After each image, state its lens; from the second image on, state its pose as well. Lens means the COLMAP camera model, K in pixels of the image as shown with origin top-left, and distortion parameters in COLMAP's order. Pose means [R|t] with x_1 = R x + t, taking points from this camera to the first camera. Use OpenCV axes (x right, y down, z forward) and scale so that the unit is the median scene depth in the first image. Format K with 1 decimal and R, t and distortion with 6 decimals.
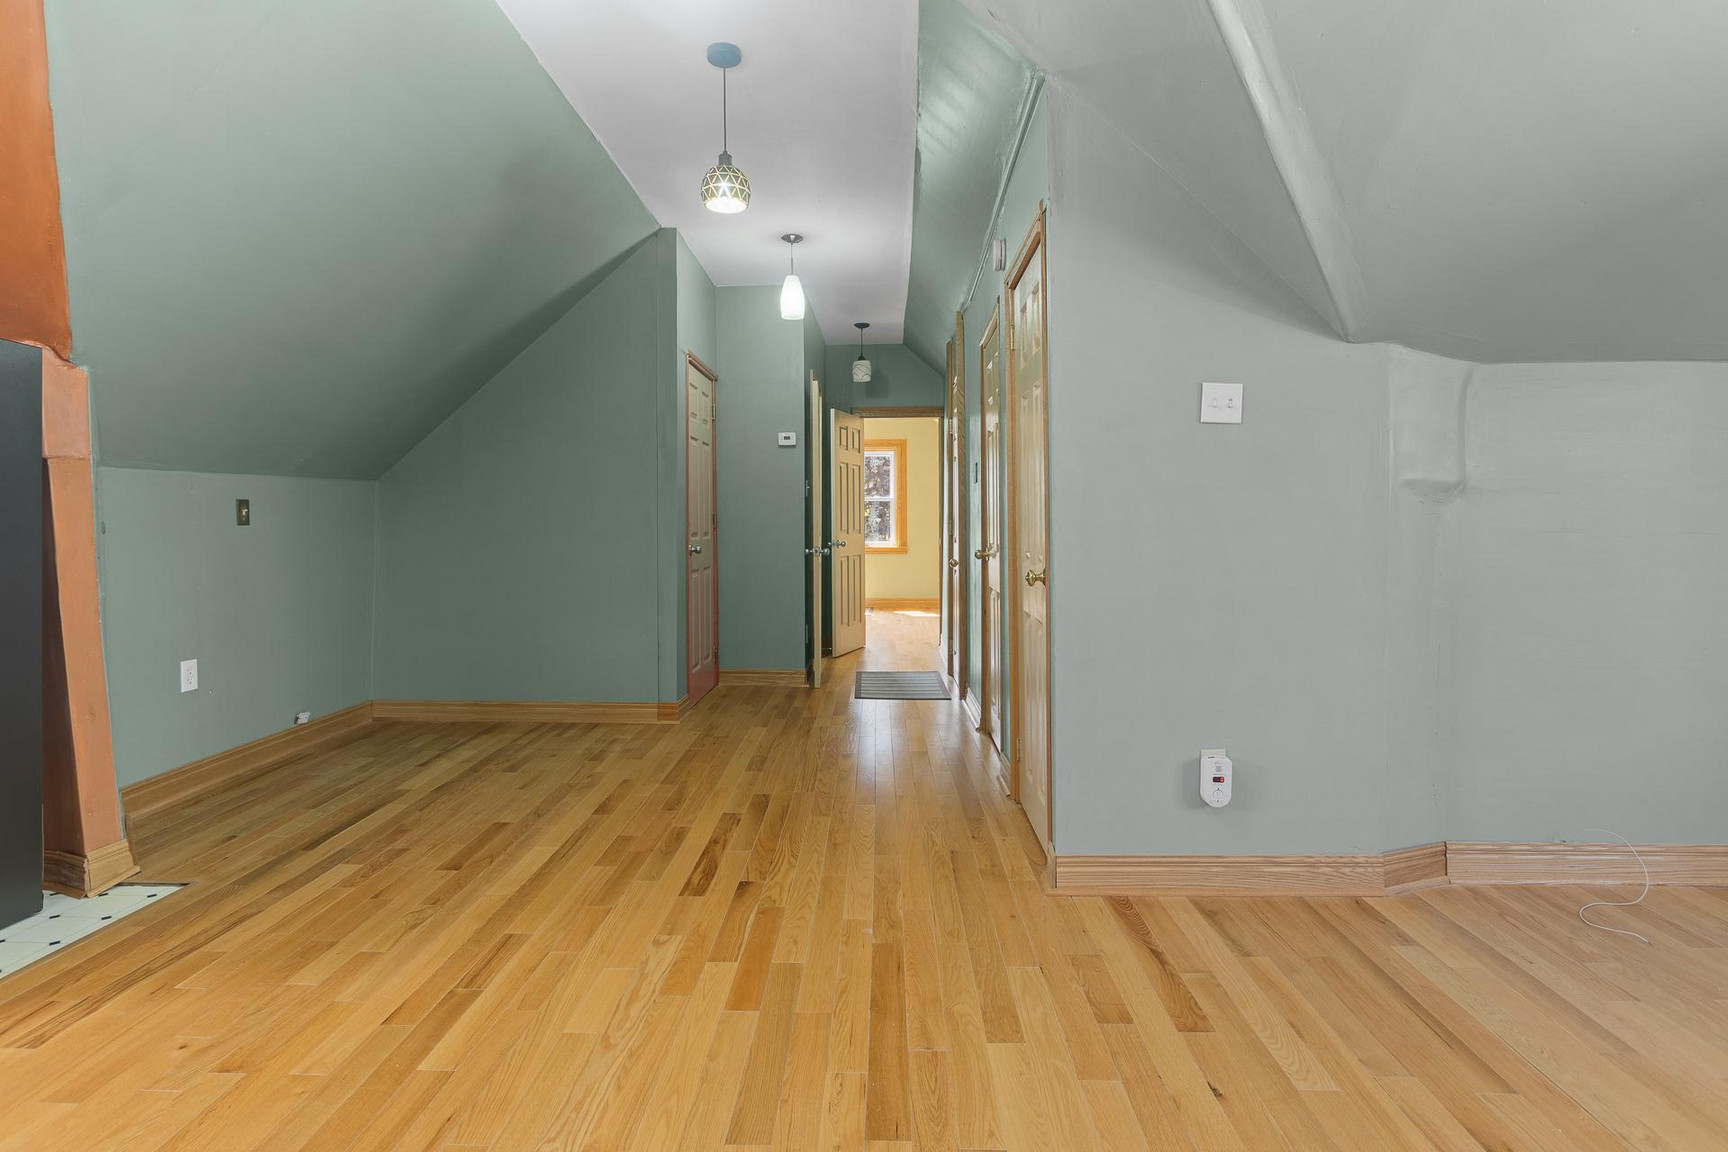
lens RADIAL K [[858.3, 0, 869.4], [0, 858.3, 559.3], [0, 0, 1]] dist [-0.003179, -0.000700]
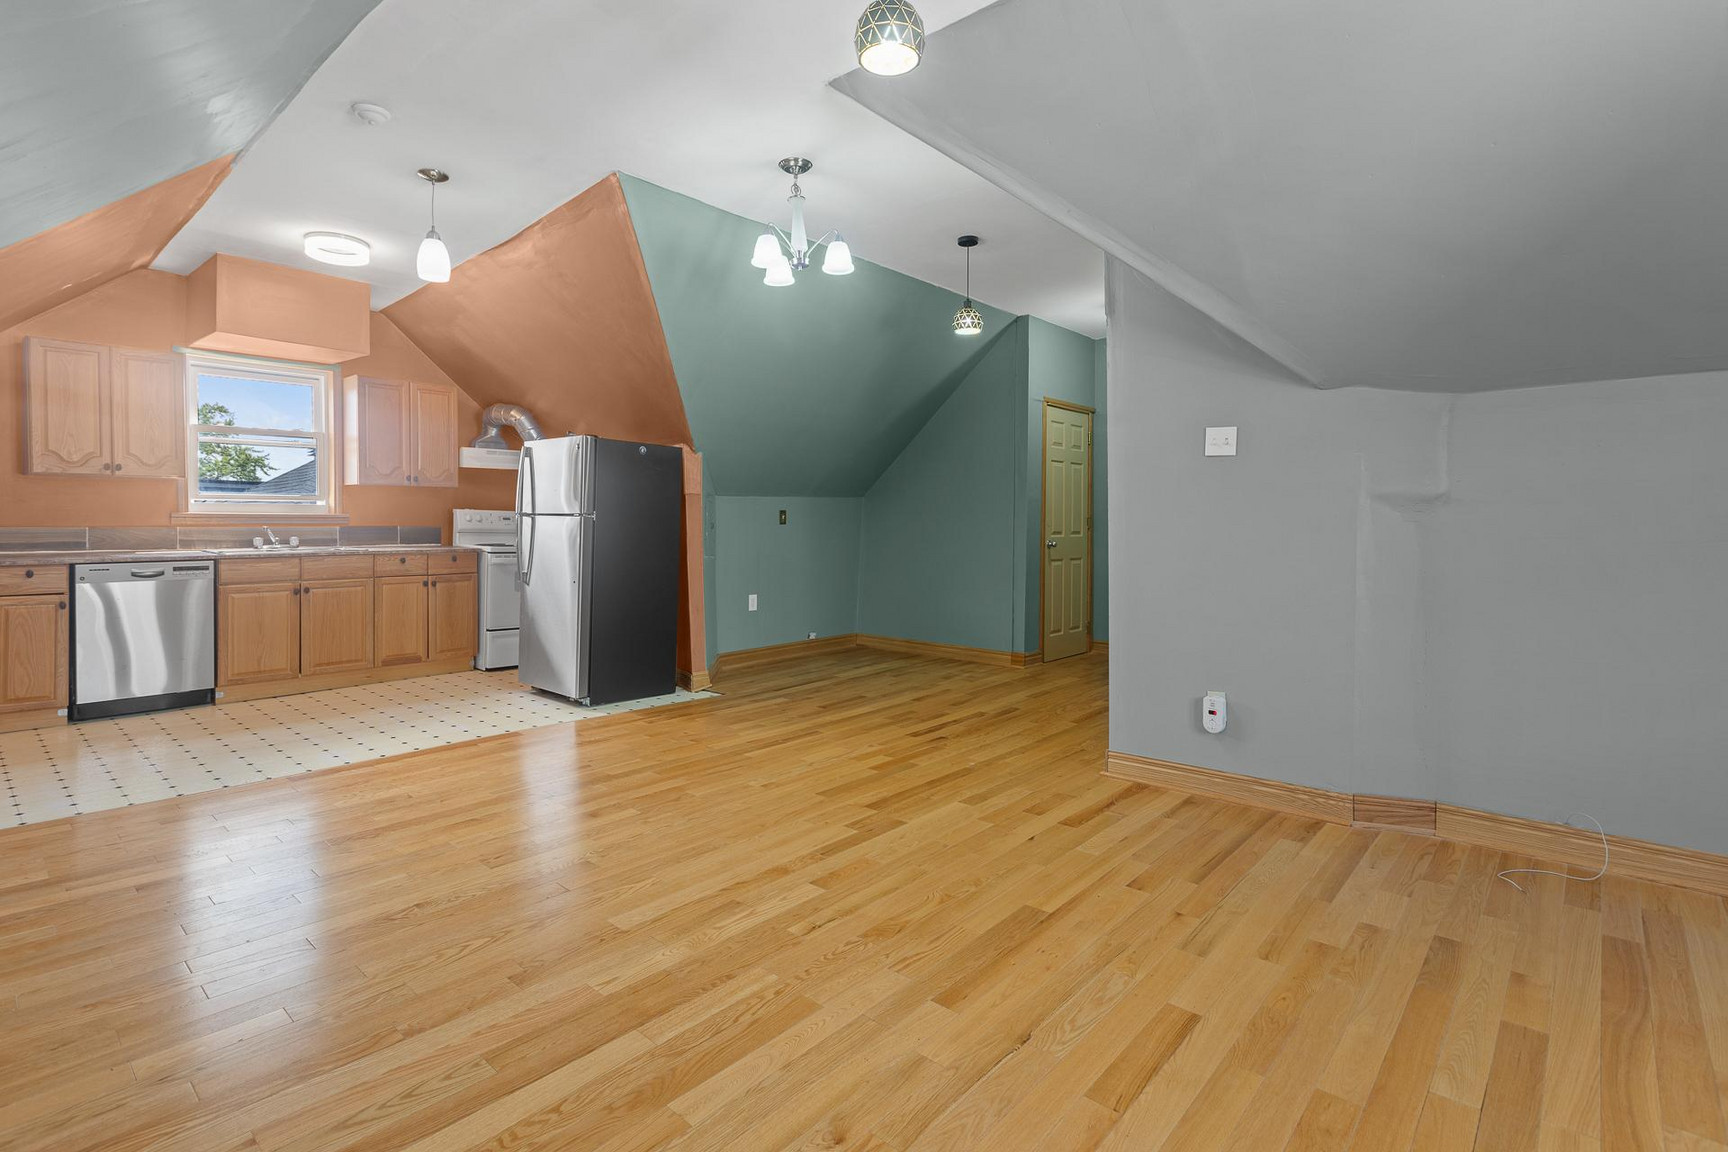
lens RADIAL K [[844.7, 0, 856.1], [0, 844.7, 536.1], [0, 0, 1]] dist [0.002793, -0.000268]
pose [[0.763676, 0.014582, -0.645435, 0.593855], [-0.032307, 0.999356, -0.015647, 0.008897], [0.644791, 0.032801, 0.763655, -0.296765]]
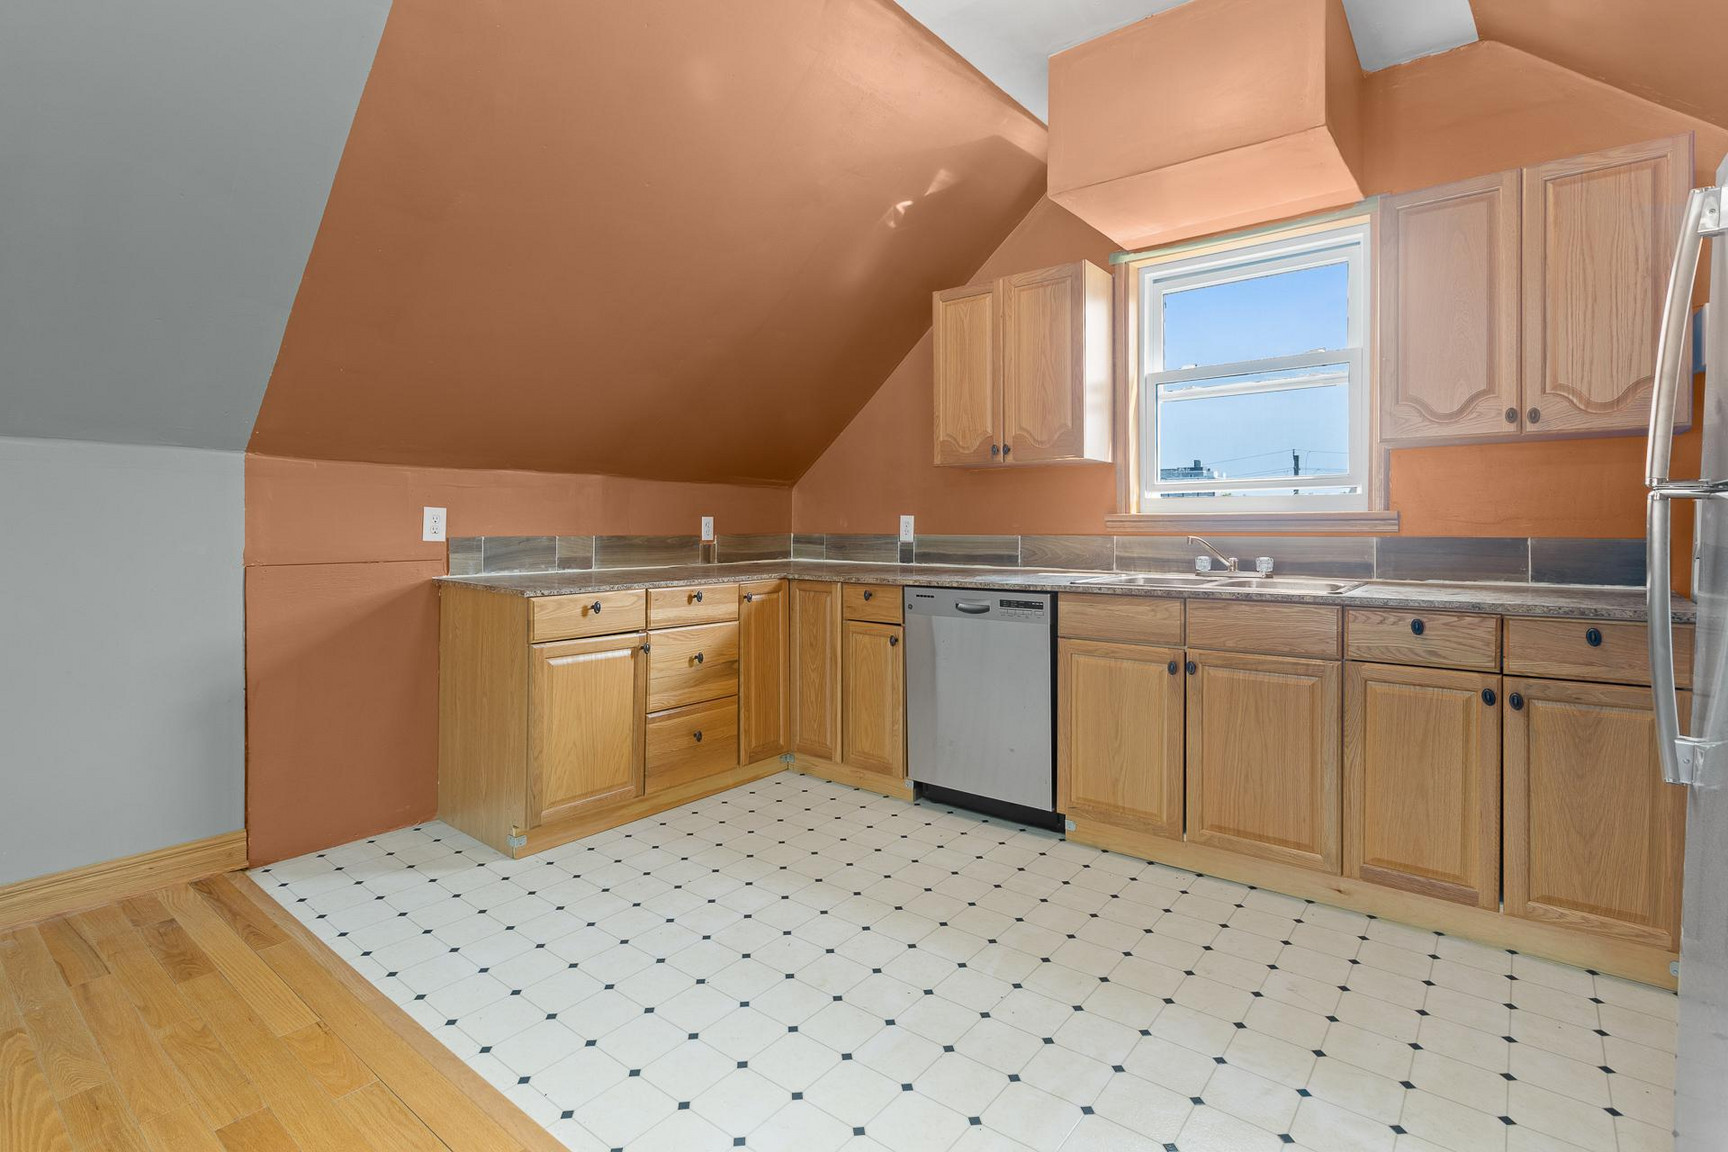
lens RADIAL K [[828.7, 0, 847.4], [0, 828.7, 532.1], [0, 0, 1]] dist [0.005321, -0.000110]
pose [[-0.609240, 0.003301, -0.792979, -0.370316], [-0.035214, 0.998892, 0.031212, -0.015824], [0.792204, 0.046940, -0.608449, 0.418852]]
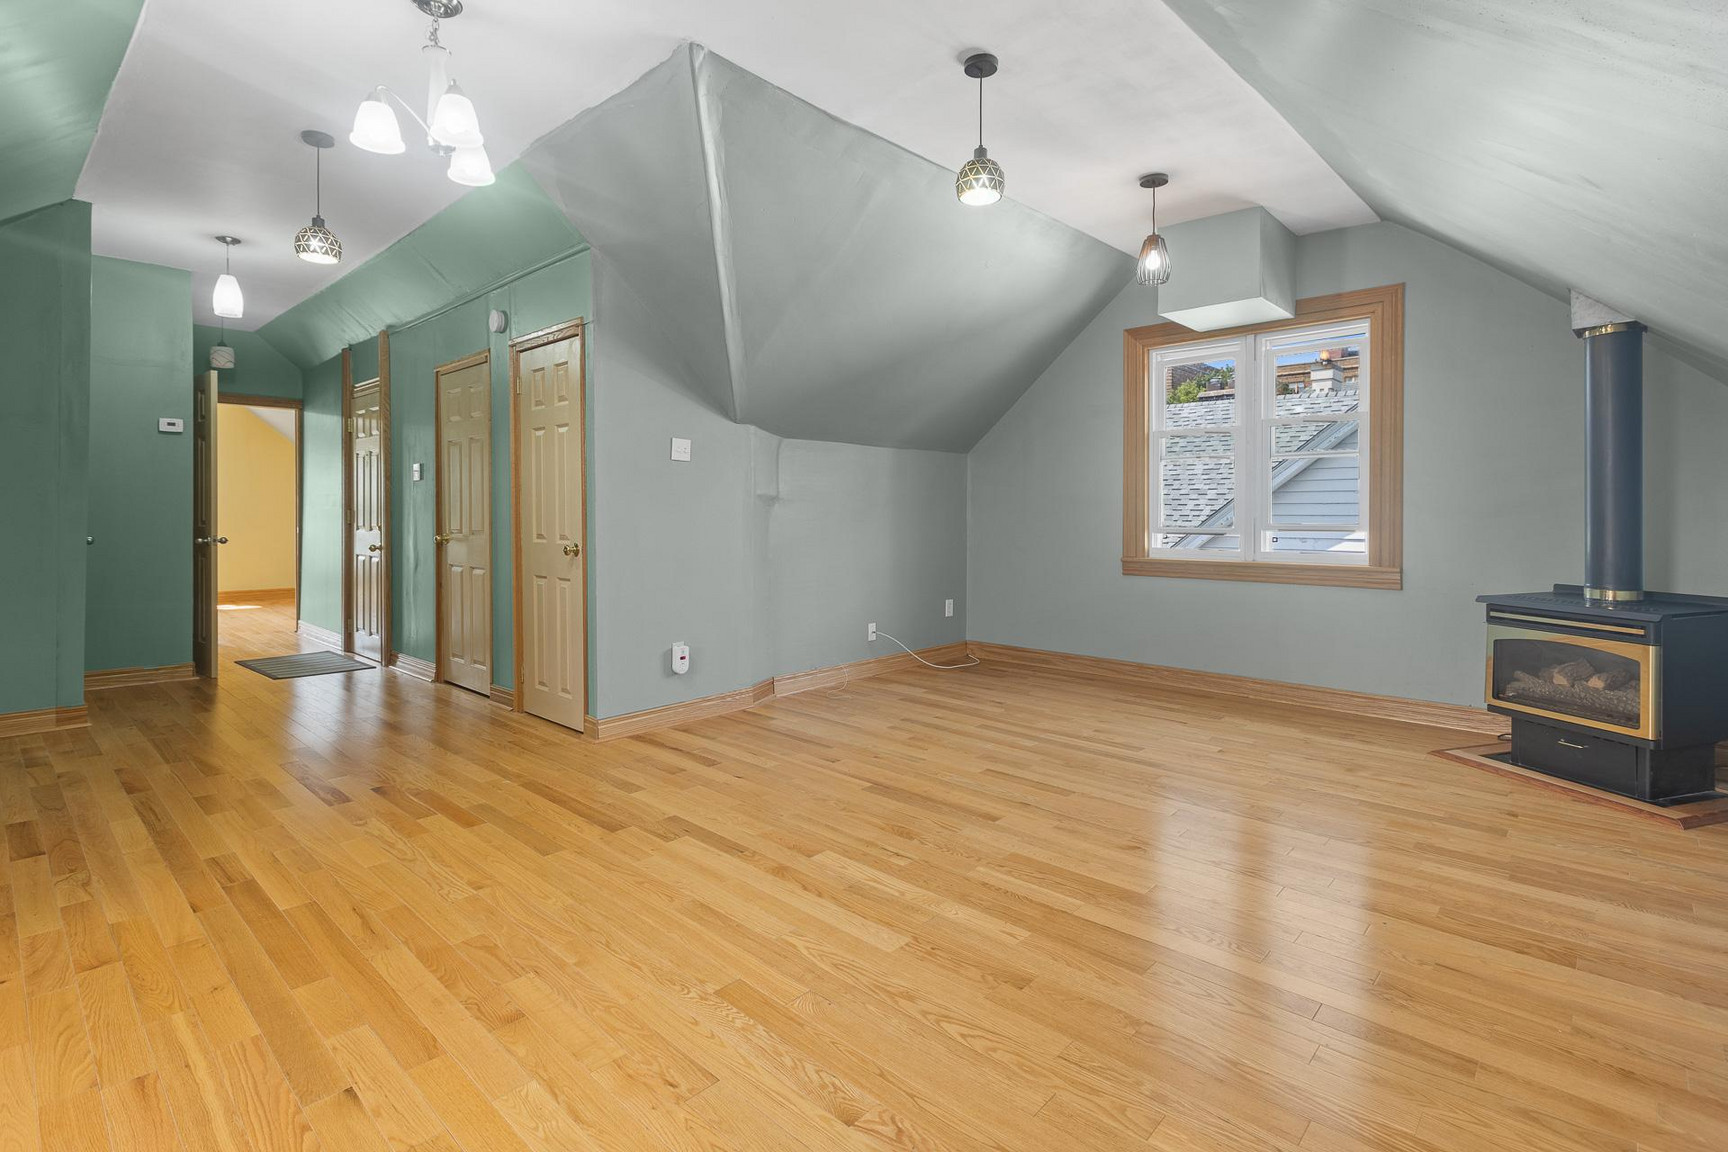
lens RADIAL K [[809.2, 0, 847.3], [0, 809.2, 517.8], [0, 0, 1]] dist [0.004852, -0.000638]
pose [[0.664604, 0.002589, 0.747191, -0.442027], [0.025869, 0.999315, -0.026473, 0.012462], [-0.746748, 0.036924, 0.664082, -0.276792]]
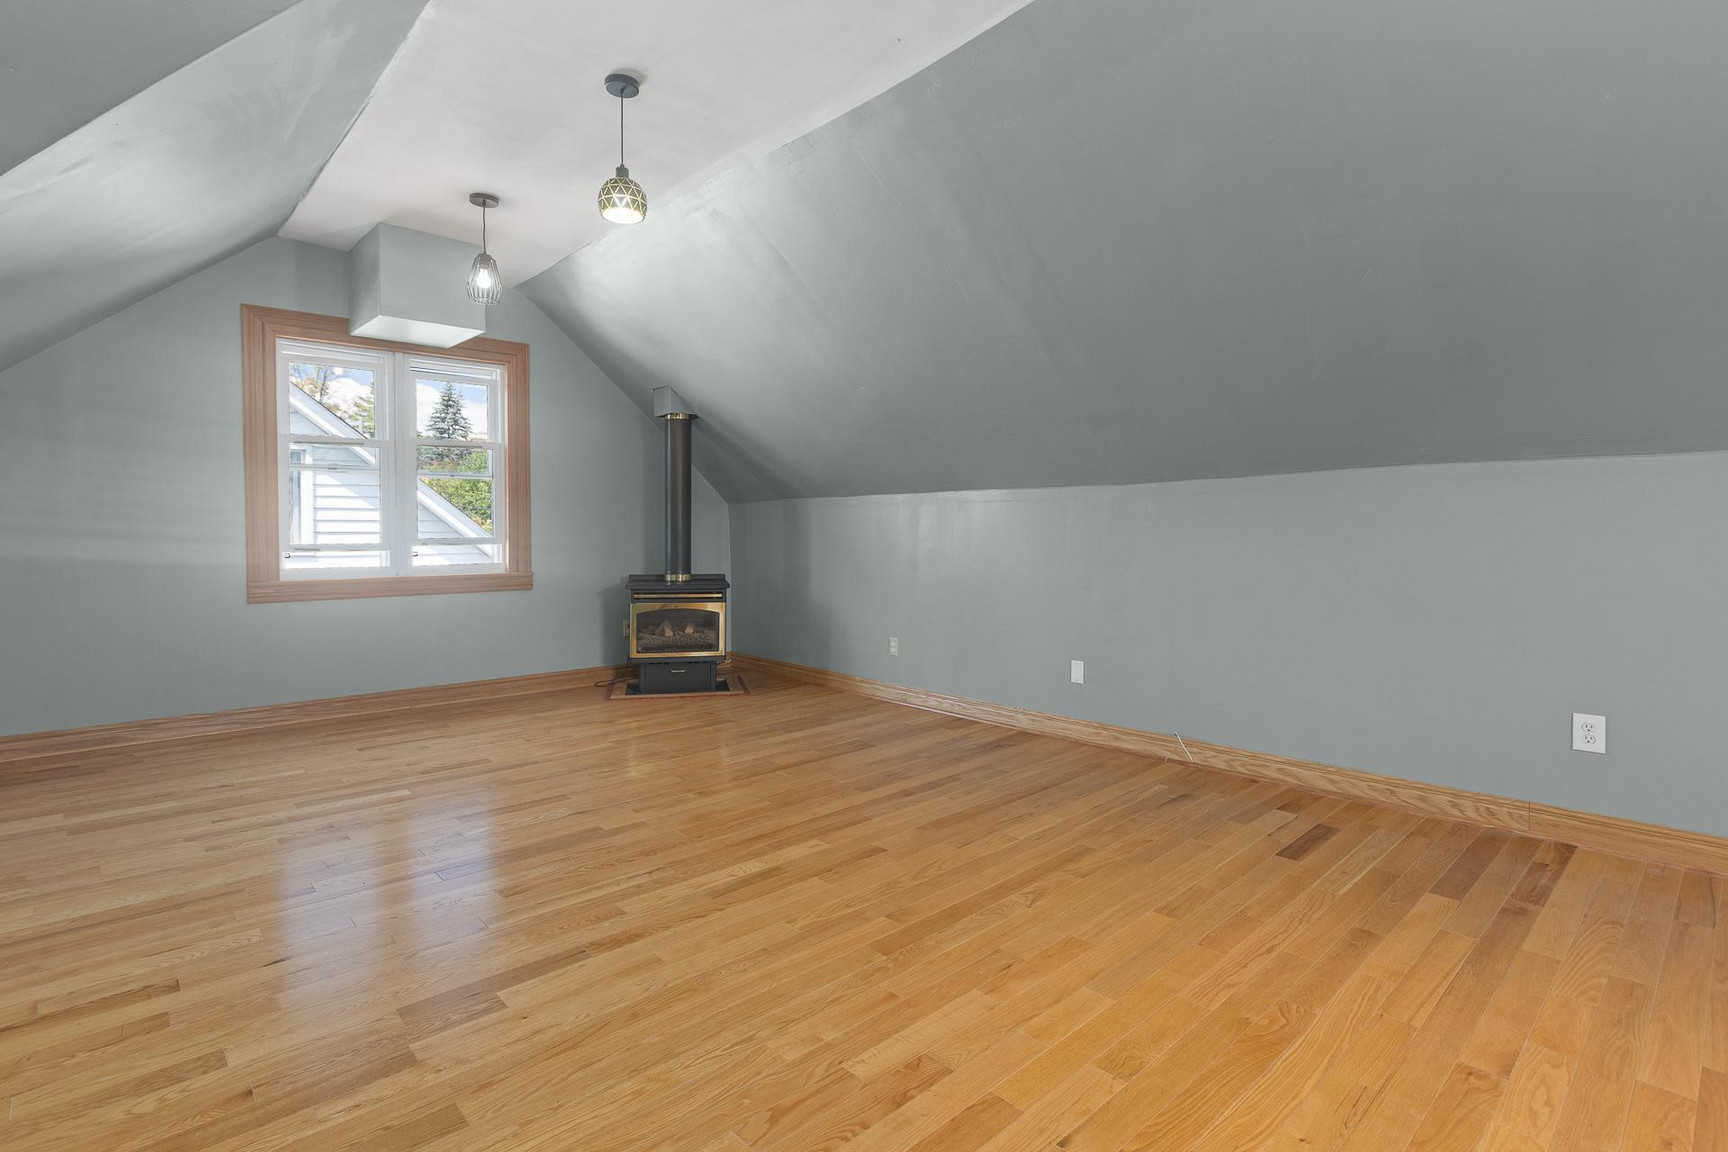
lens RADIAL K [[828.7, 0, 847.4], [0, 828.7, 532.1], [0, 0, 1]] dist [0.005321, -0.000110]
pose [[-0.693426, 0.007728, 0.720486, -0.516539], [0.034380, 0.999158, 0.022371, -0.011724], [-0.719707, 0.040283, -0.693108, 0.575471]]
